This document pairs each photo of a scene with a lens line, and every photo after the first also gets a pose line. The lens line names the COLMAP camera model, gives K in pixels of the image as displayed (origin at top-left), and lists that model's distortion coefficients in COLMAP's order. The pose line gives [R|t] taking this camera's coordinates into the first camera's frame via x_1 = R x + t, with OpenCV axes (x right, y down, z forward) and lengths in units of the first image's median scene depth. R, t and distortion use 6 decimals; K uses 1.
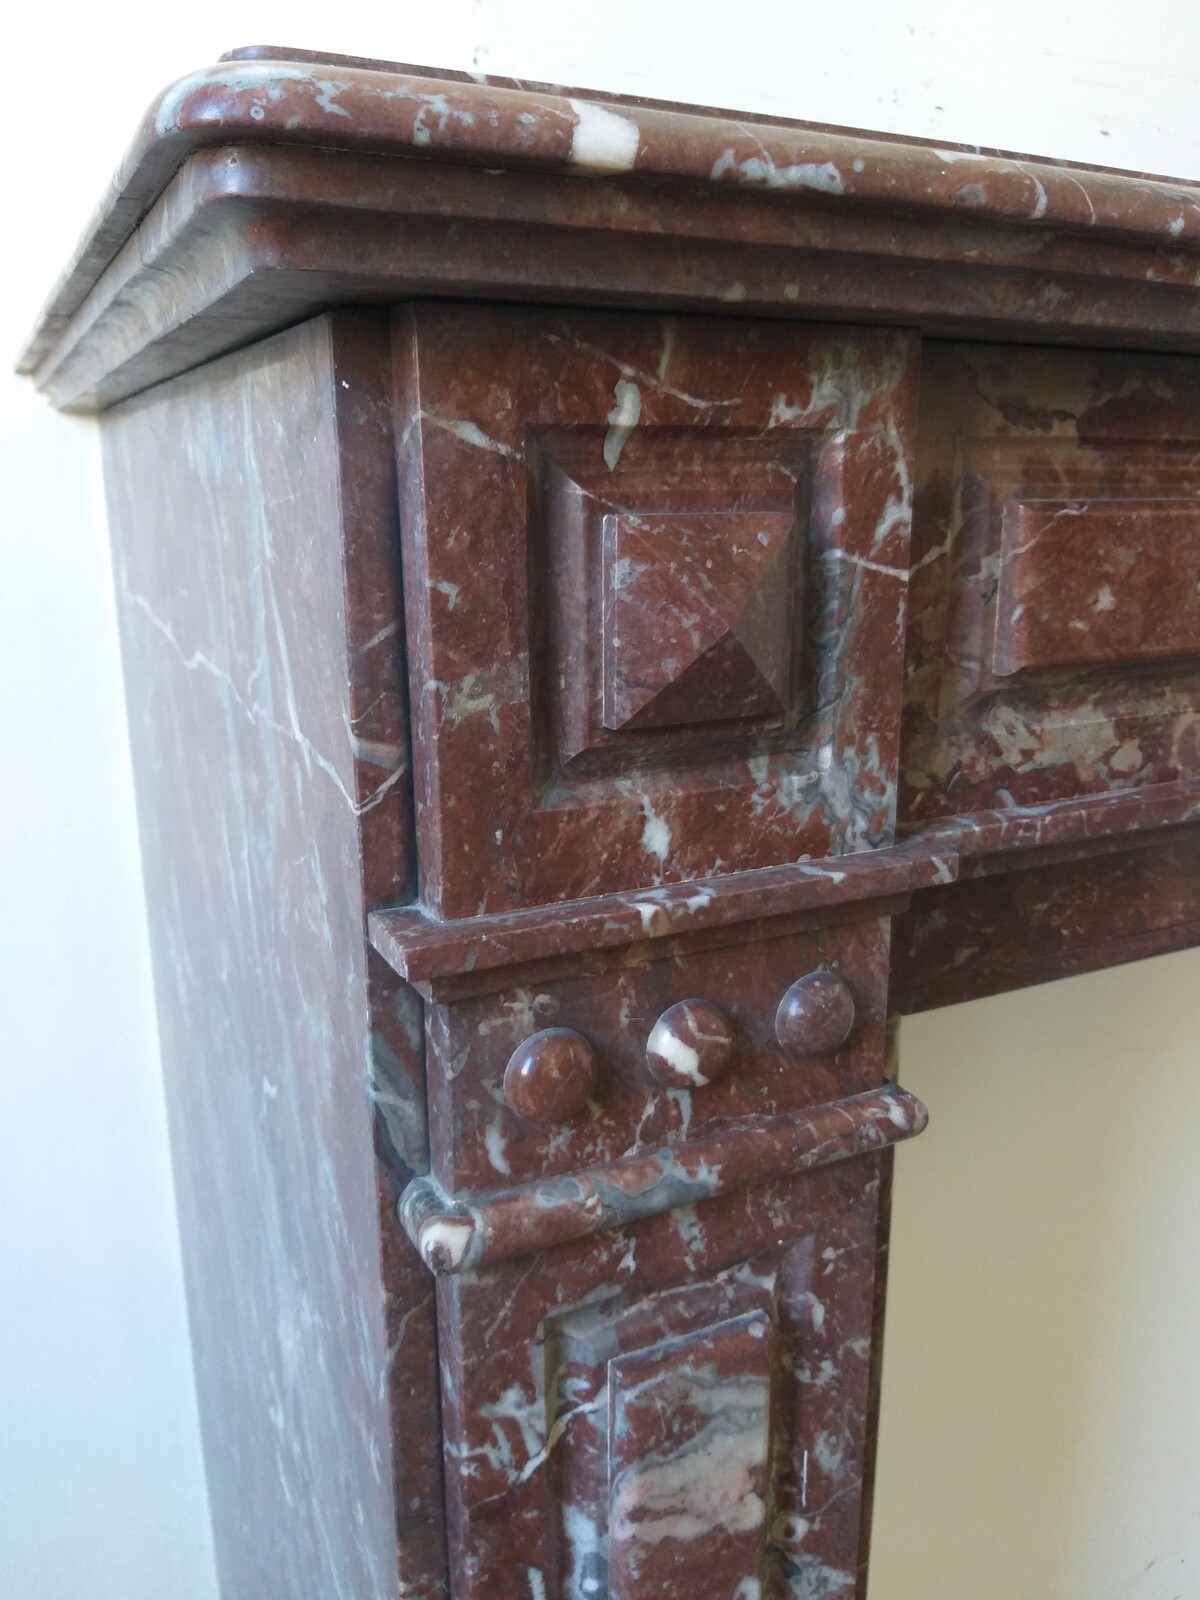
lens RADIAL K [[1241.7, 0, 600.0], [0, 1241.7, 800.0], [0, 0, 1]] dist [0.049289, -0.129367]
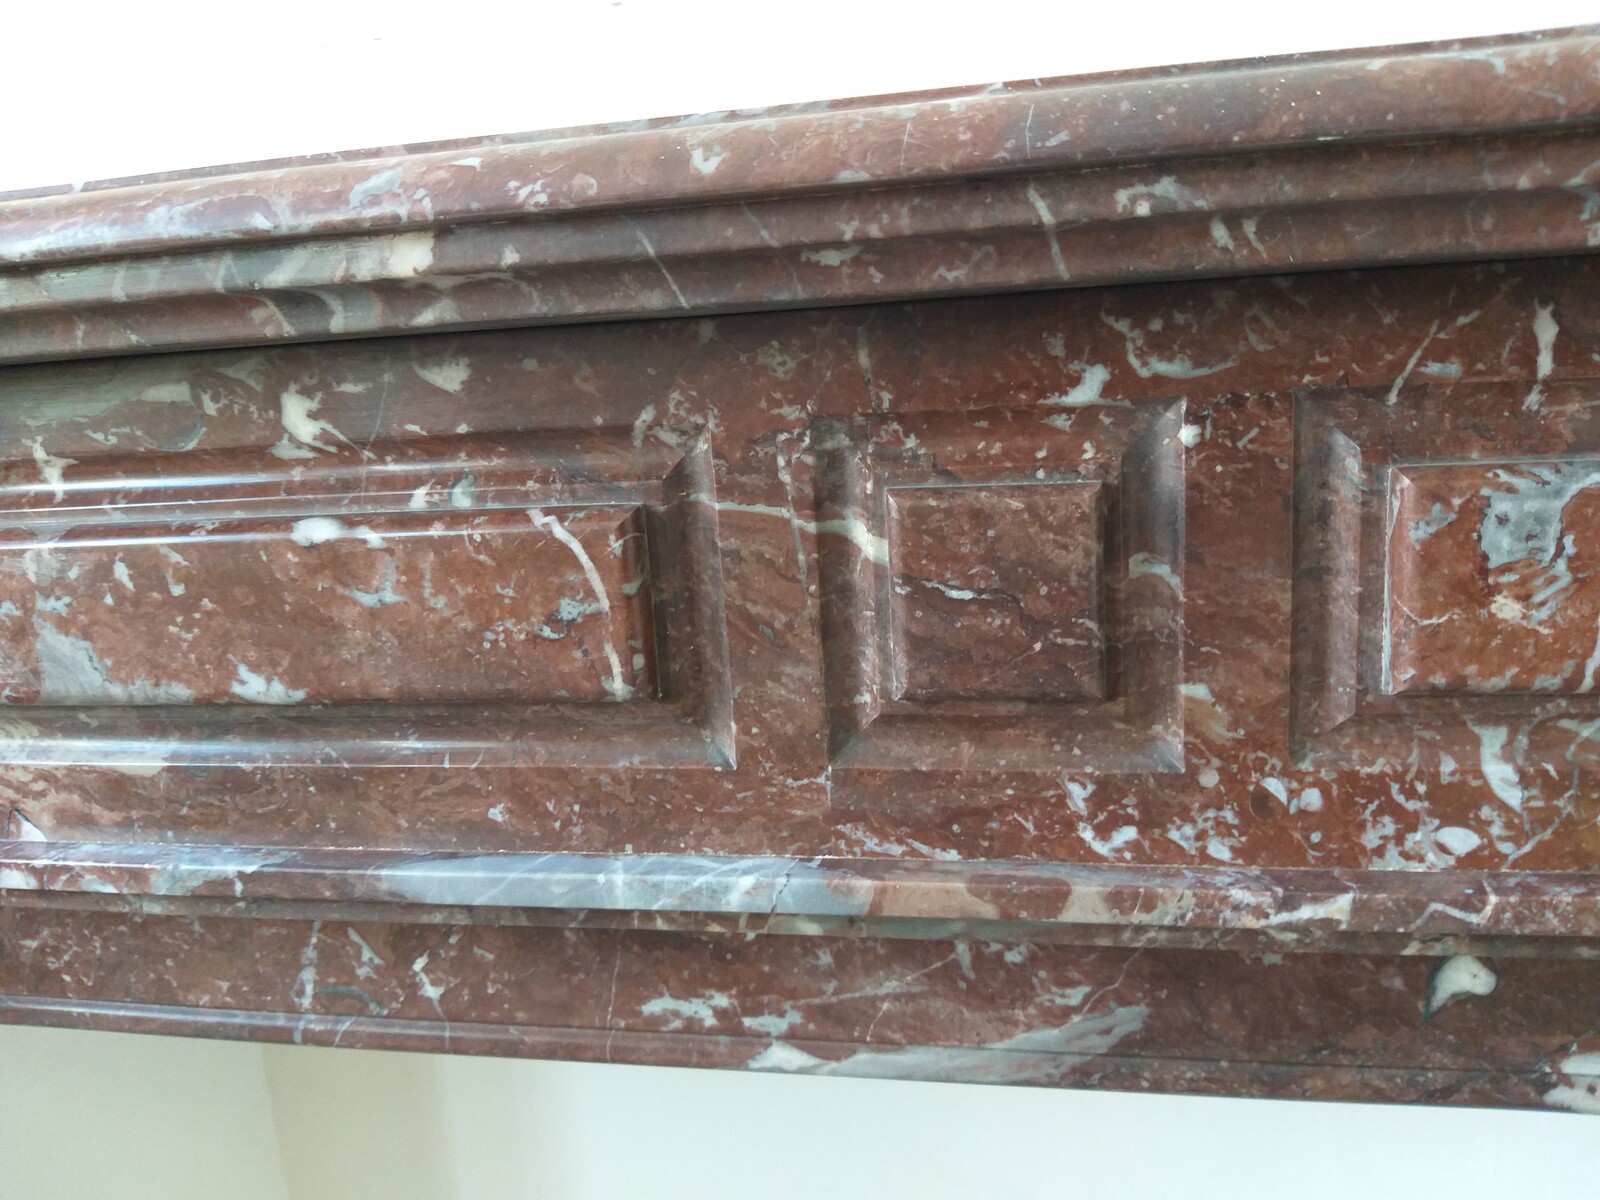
lens RADIAL K [[1241.7, 0, 800.0], [0, 1241.7, 600.0], [0, 0, 1]] dist [0.049289, -0.129367]
pose [[0.794964, 0.070331, -0.602566, 1.872500], [-0.093229, 0.995622, -0.006789, -0.300199], [0.599451, 0.061573, 0.798040, 0.828858]]
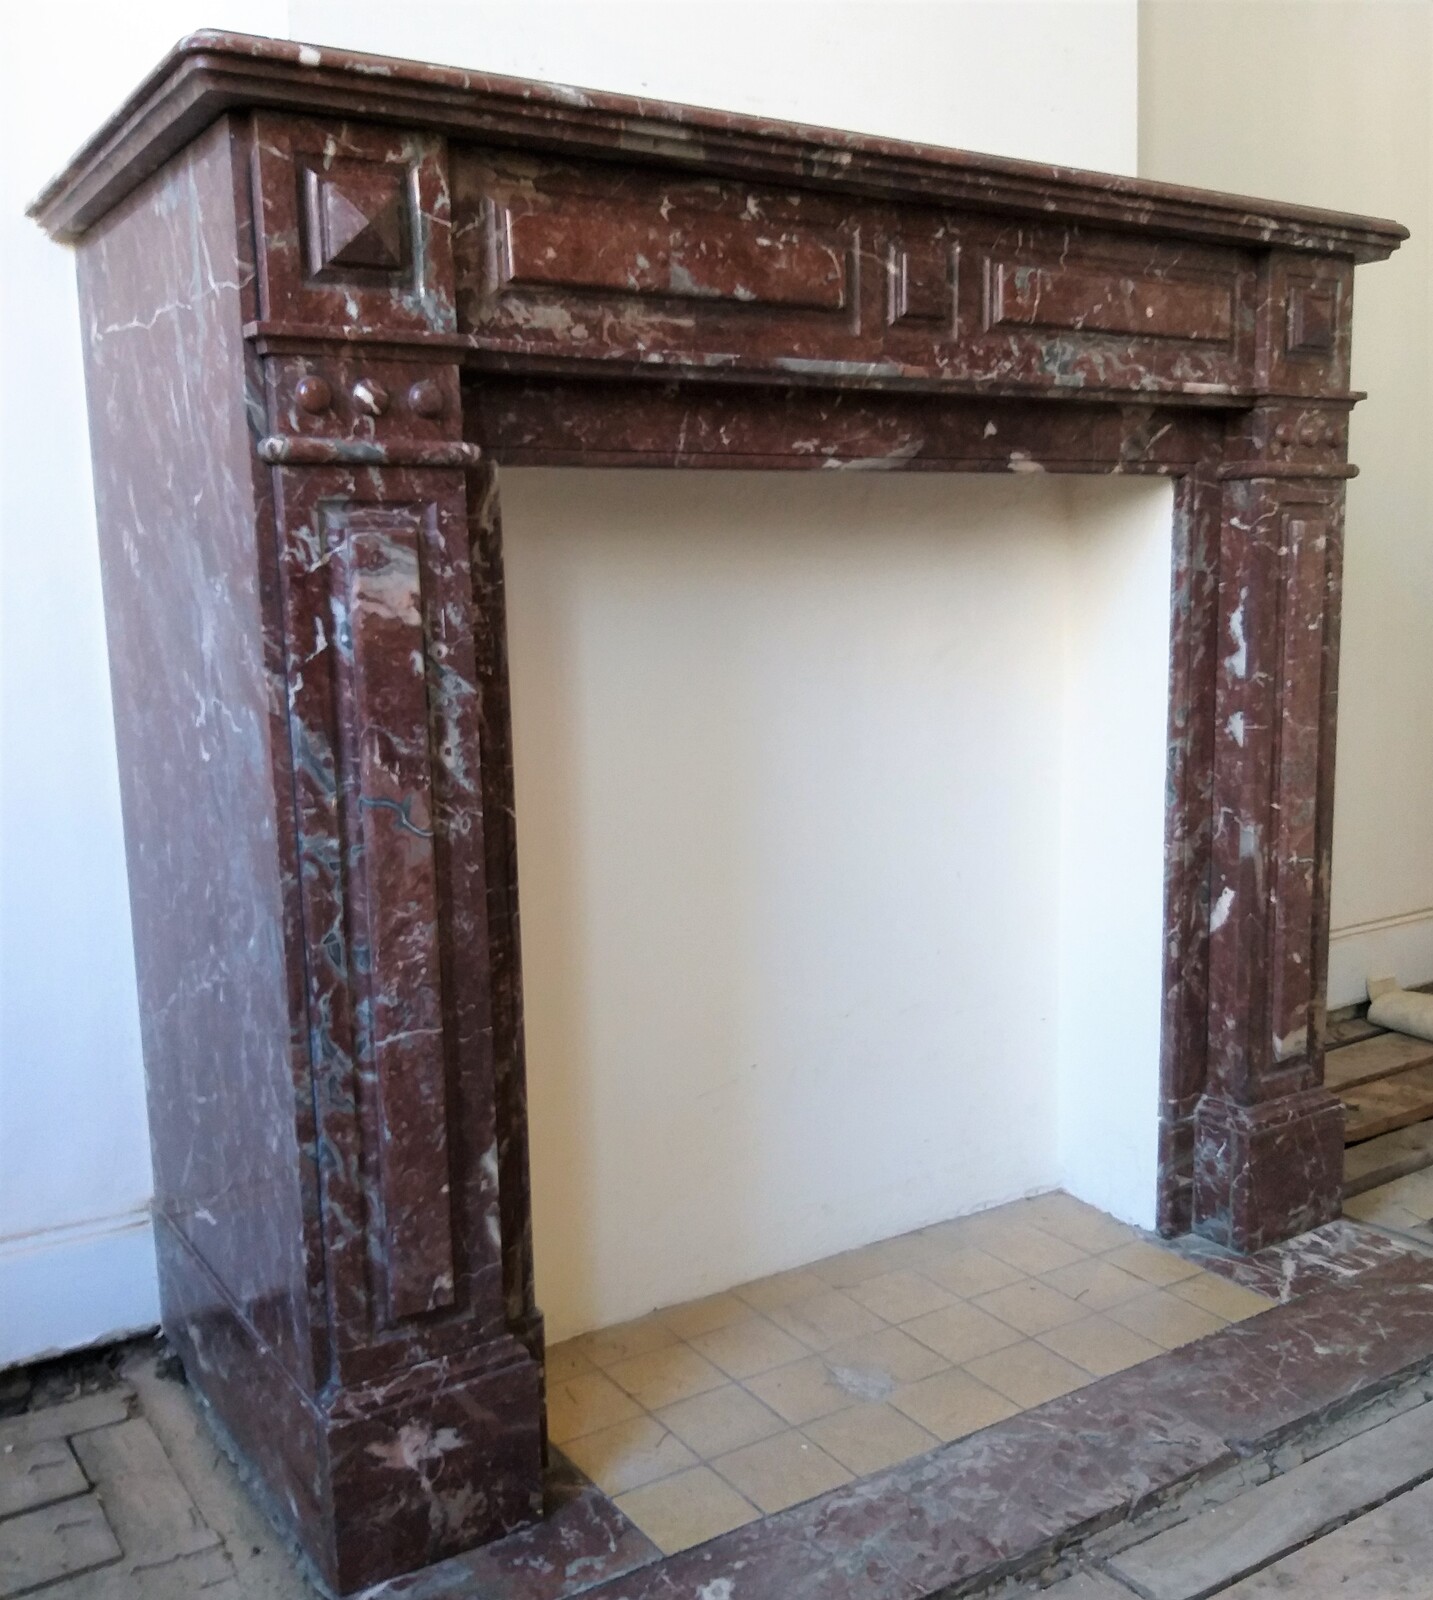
lens RADIAL K [[1511.1, 0, 716.5], [0, 1511.1, 800.0], [0, 0, 1]] dist [0.064574, -0.147953]
pose [[0.992664, -0.034874, 0.115764, 0.393317], [0.045255, 0.995065, -0.088300, 1.355574], [-0.112113, 0.092891, 0.989344, -2.162126]]
